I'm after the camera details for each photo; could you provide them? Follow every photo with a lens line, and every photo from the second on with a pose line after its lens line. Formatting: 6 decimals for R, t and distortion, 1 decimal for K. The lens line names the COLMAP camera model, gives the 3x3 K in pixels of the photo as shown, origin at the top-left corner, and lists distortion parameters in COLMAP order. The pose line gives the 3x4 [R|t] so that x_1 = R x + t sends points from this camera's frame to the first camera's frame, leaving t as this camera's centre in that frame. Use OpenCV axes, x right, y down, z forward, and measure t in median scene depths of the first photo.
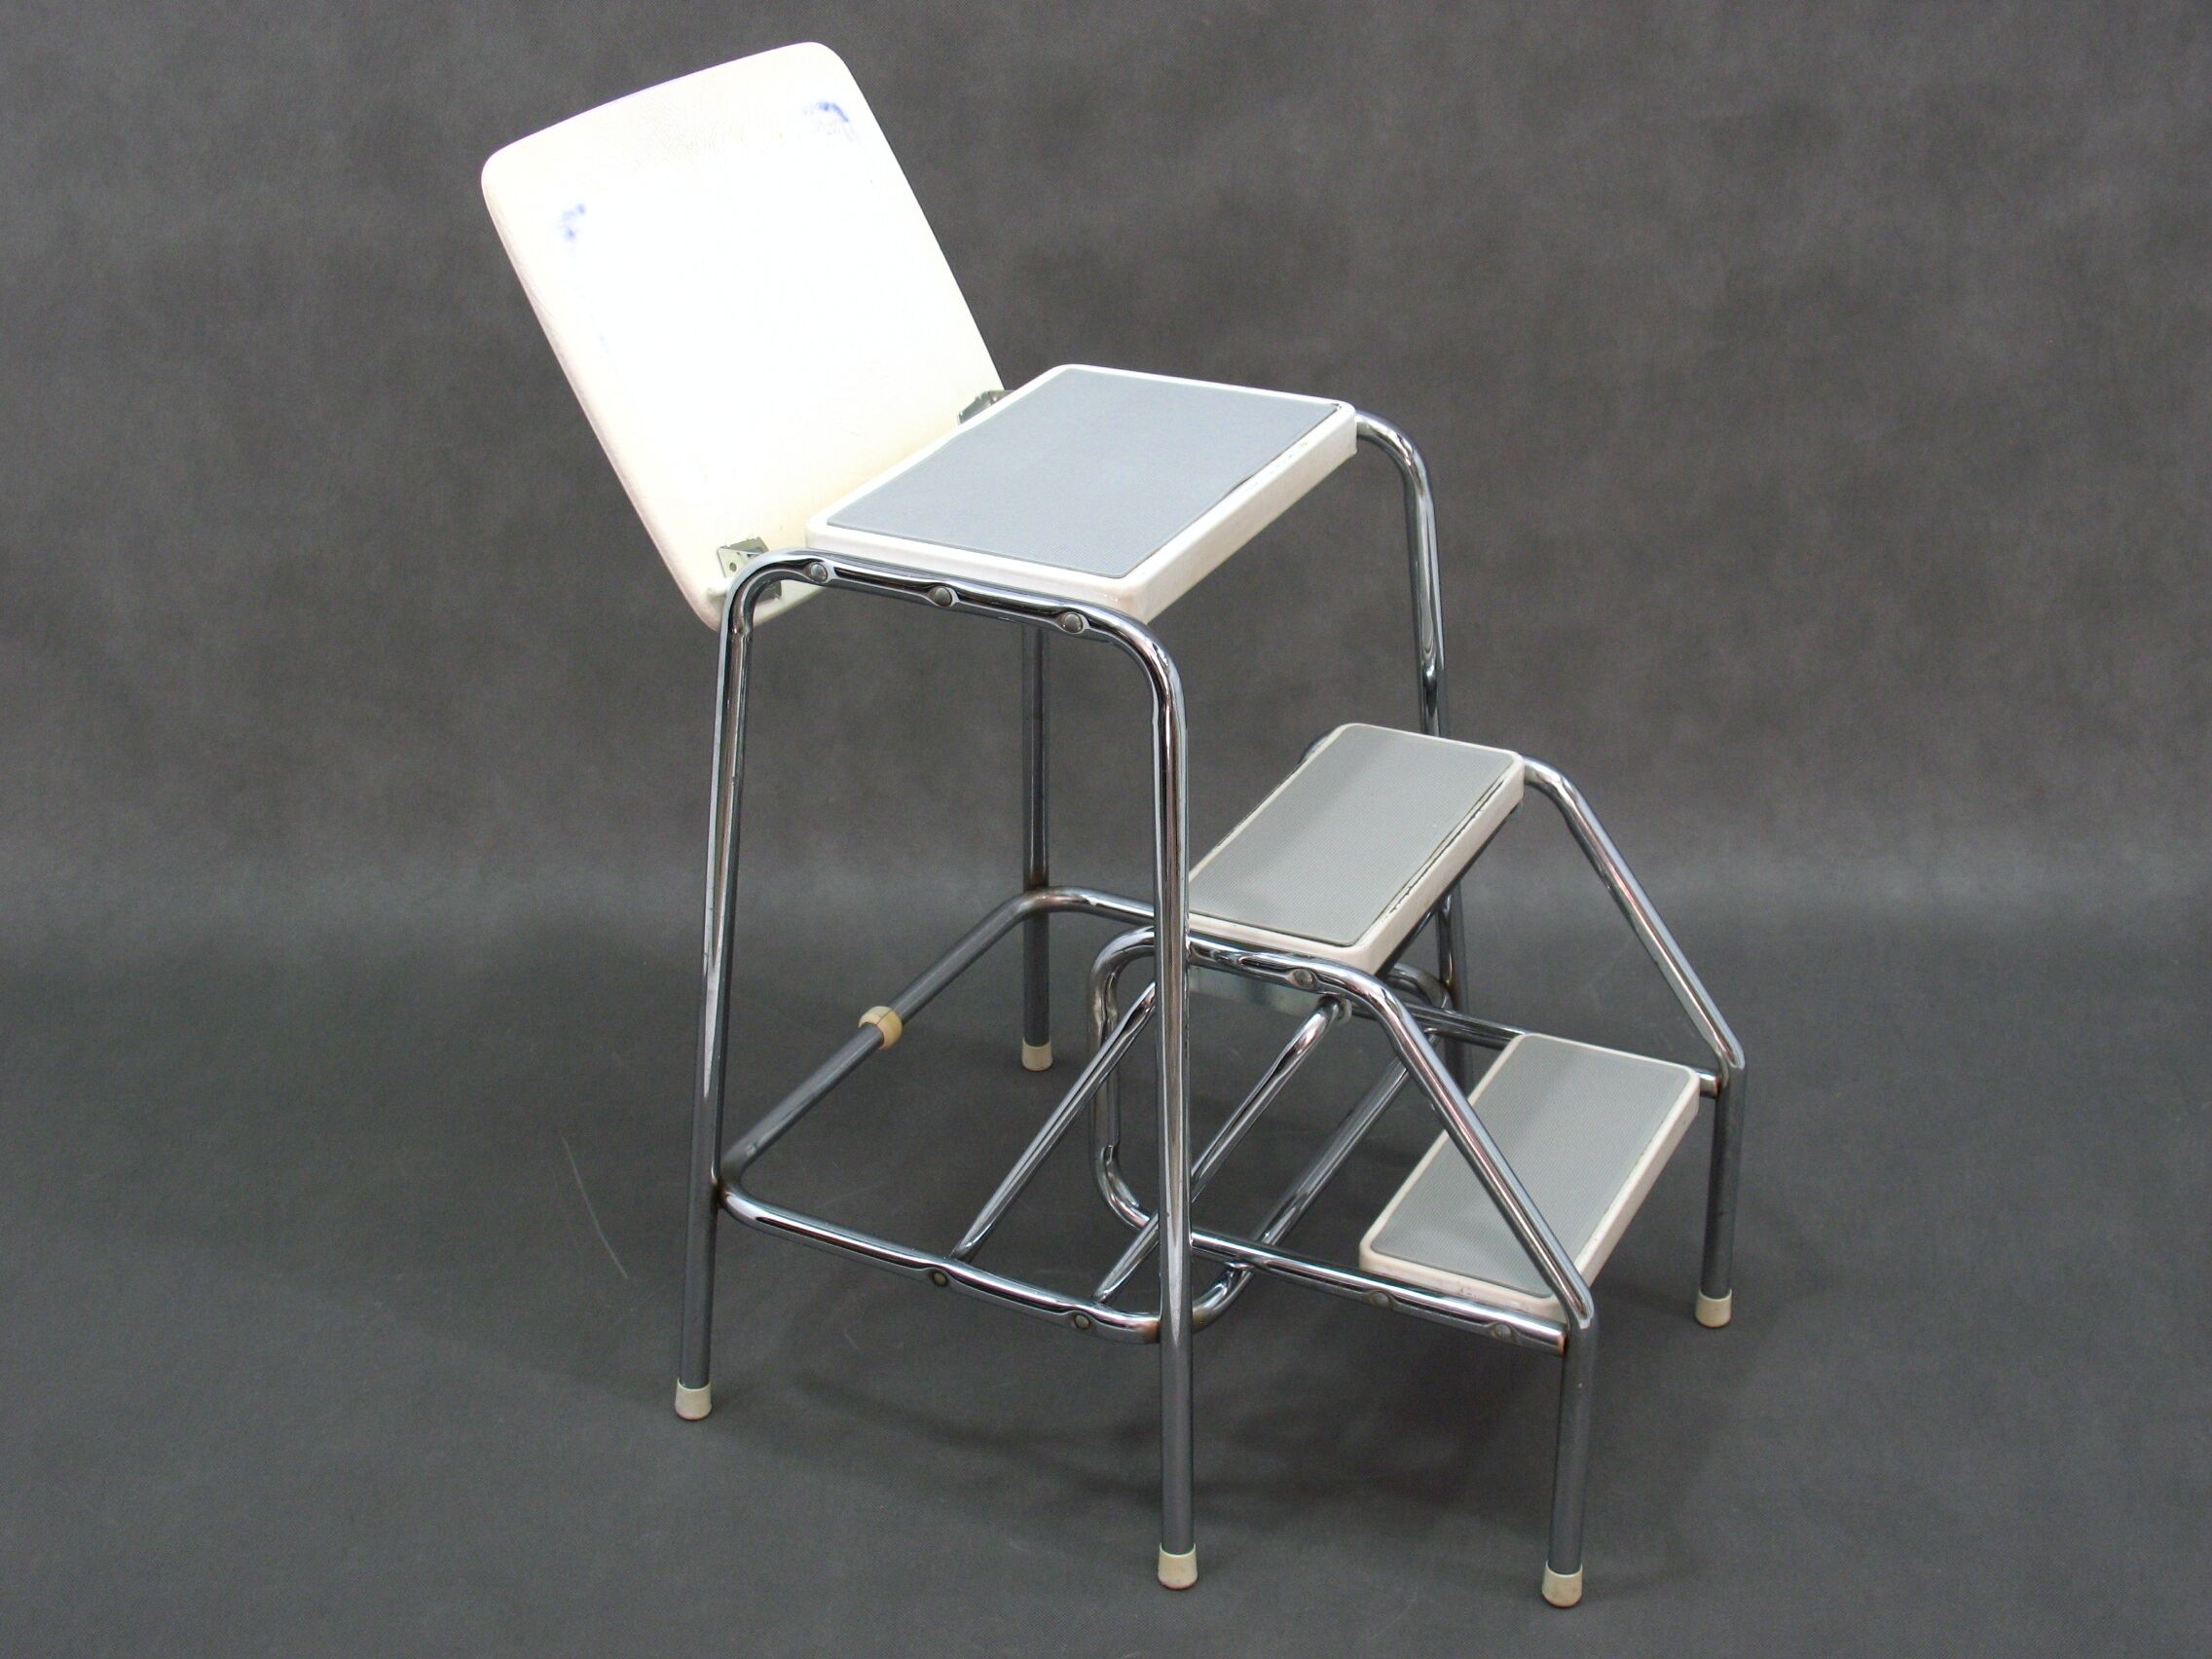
lens RADIAL K [[2986.4, 0, 1037.6], [0, 2986.4, 787.3], [0, 0, 1]] dist [-0.053330, 0.000000]
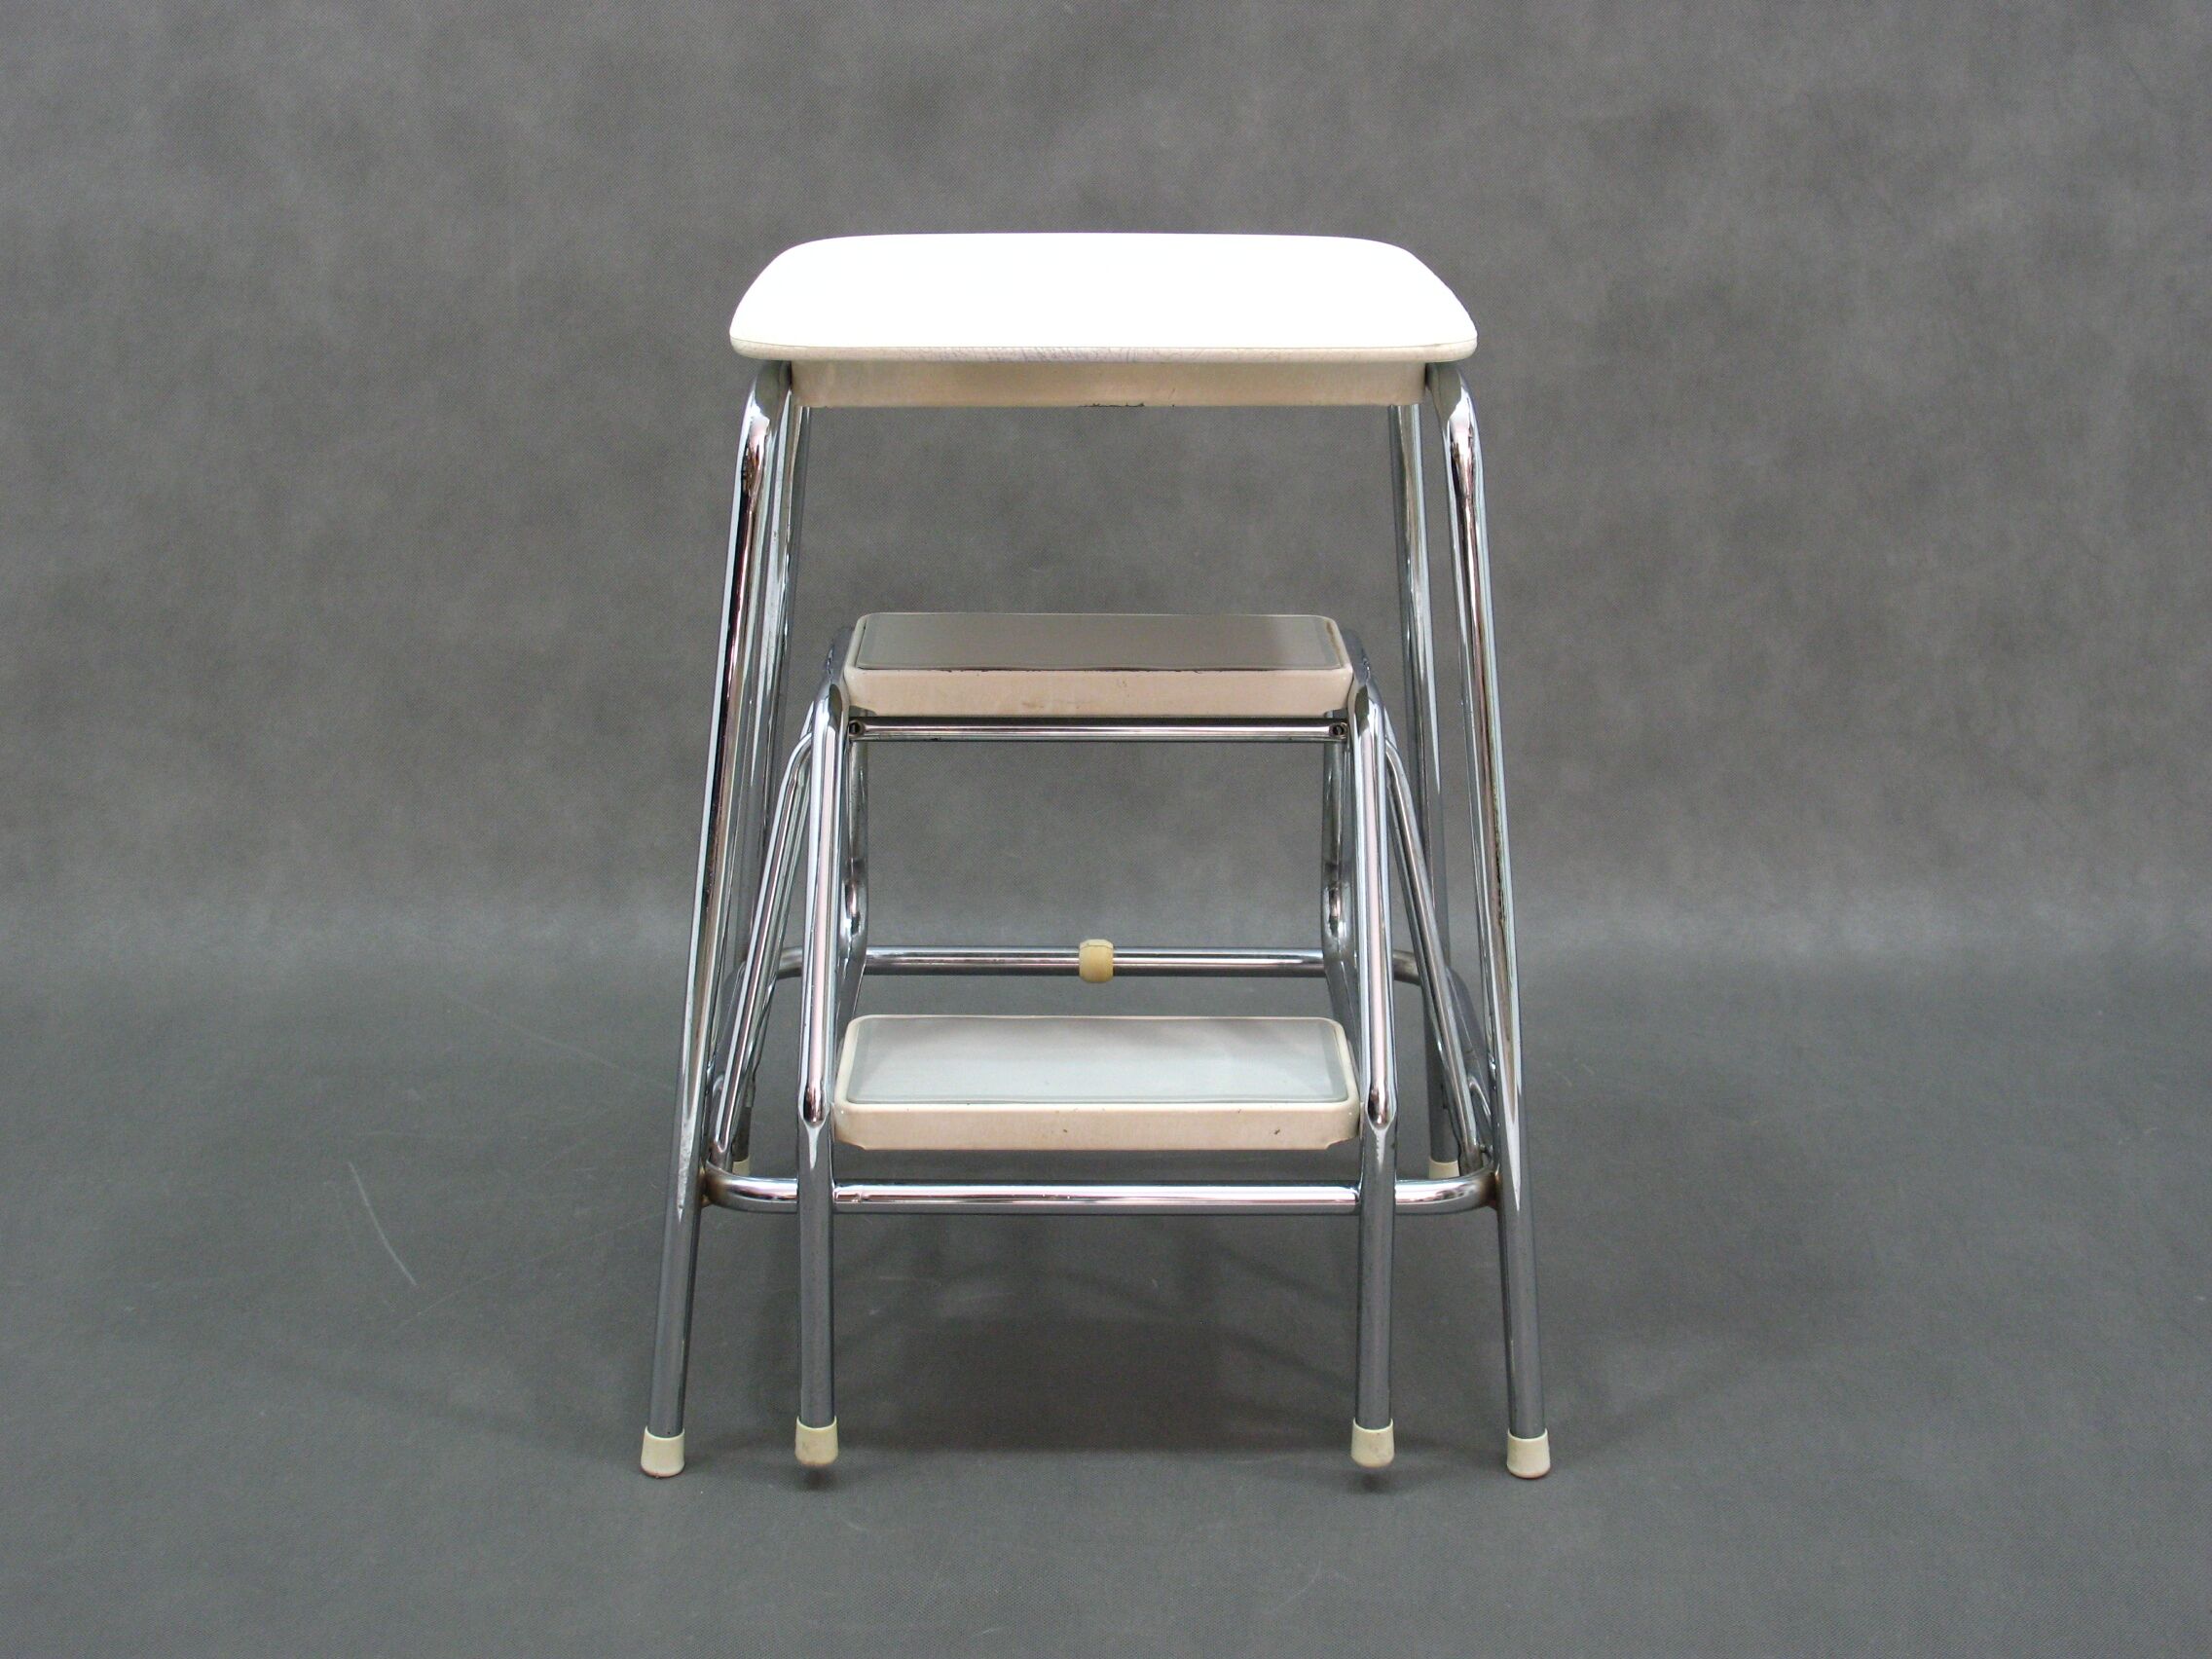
lens RADIAL K [[2986.4, 0, 1009.9], [0, 2986.4, 790.8], [0, 0, 1]] dist [-0.053330, 0.000000]
pose [[0.998685, 0.014358, 0.049218, -0.006184], [-0.006397, 0.987380, -0.158241, 0.139272], [-0.050869, 0.157718, 0.986173, 0.086019]]
